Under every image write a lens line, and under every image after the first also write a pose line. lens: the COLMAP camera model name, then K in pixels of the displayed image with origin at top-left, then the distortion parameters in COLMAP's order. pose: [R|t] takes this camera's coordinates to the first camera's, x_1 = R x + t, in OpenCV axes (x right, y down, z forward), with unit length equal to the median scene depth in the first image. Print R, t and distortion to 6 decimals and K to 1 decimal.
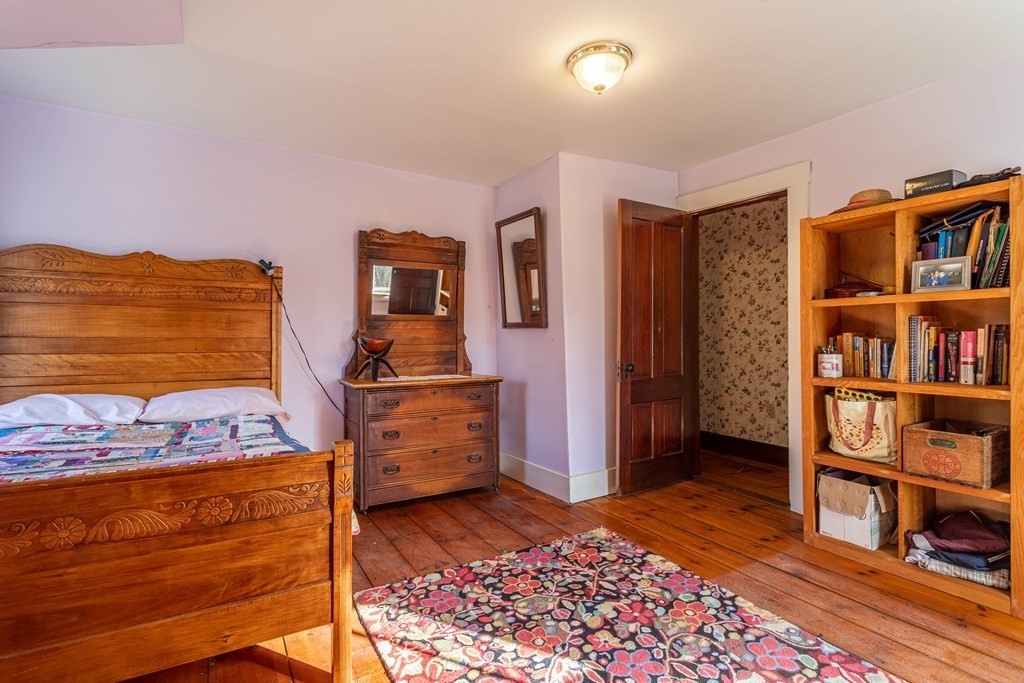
lens RADIAL K [[496.1, 0, 497.1], [0, 496.1, 343.6], [0, 0, 1]] dist [0.000428, 0.000048]
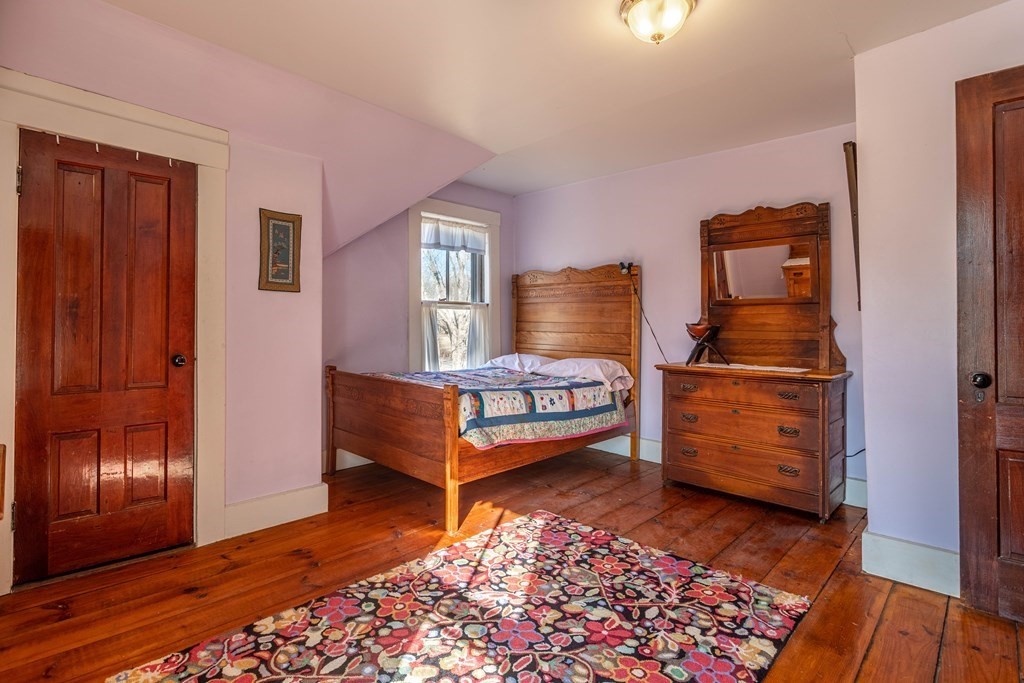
lens RADIAL K [[498.9, 0, 511.4], [0, 498.9, 321.5], [0, 0, 1]] dist [0.002394, 0.000638]
pose [[0.277874, 0.003064, -0.960612, 0.930820], [-0.014849, 0.999889, -0.001106, -0.012285], [0.960503, 0.014571, 0.277889, 0.488255]]
